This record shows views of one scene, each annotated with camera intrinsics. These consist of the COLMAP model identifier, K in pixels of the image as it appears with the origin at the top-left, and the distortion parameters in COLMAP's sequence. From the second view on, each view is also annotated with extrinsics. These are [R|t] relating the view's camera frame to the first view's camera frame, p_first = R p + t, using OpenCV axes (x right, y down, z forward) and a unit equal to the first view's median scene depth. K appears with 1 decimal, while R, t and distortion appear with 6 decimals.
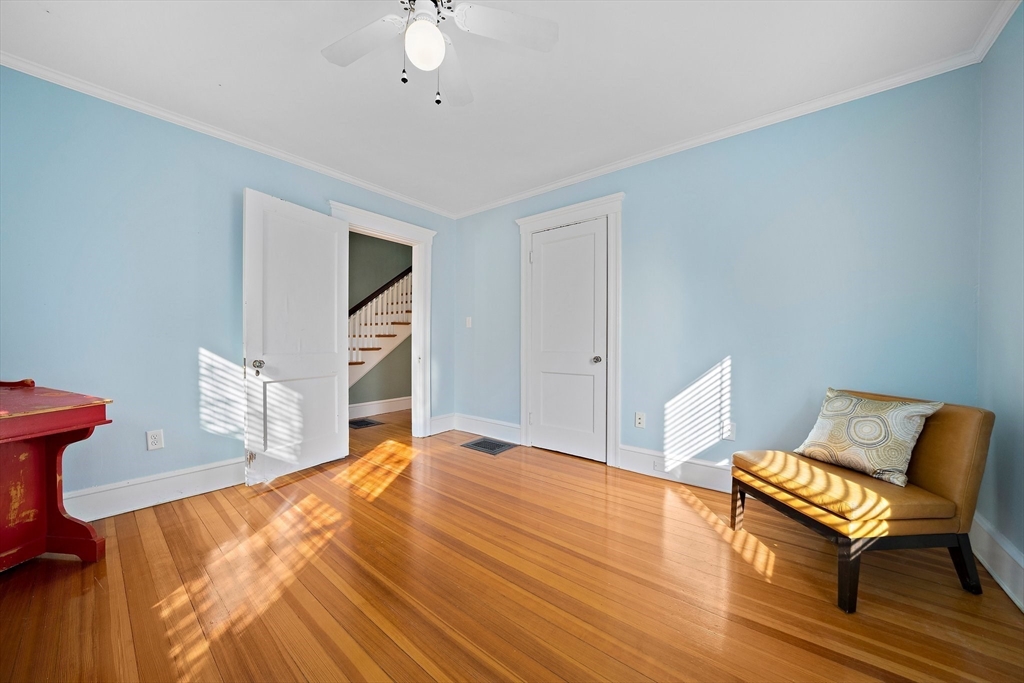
lens RADIAL K [[354.5, 0, 511.2], [0, 354.5, 344.2], [0, 0, 1]] dist [-0.022284, 0.002438]
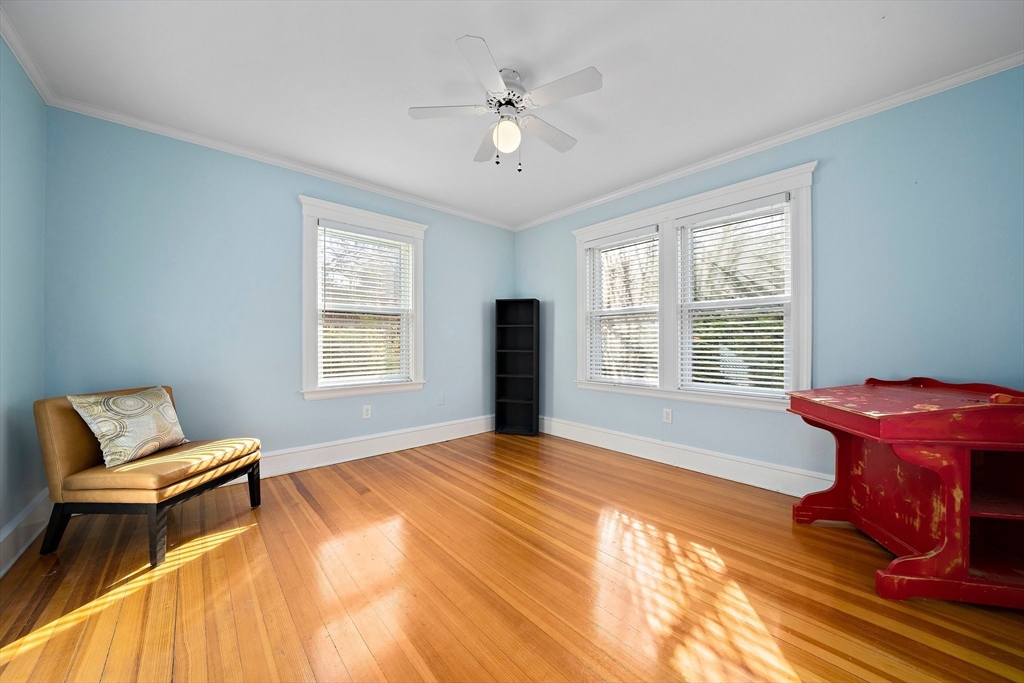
lens RADIAL K [[354.5, 0, 513.0], [0, 354.5, 343.2], [0, 0, 1]] dist [-0.022284, 0.002438]
pose [[-0.988229, -0.001679, 0.152973, -0.391346], [-0.001301, 0.999996, 0.002569, -0.013642], [-0.152977, 0.002340, -0.988227, 1.942014]]
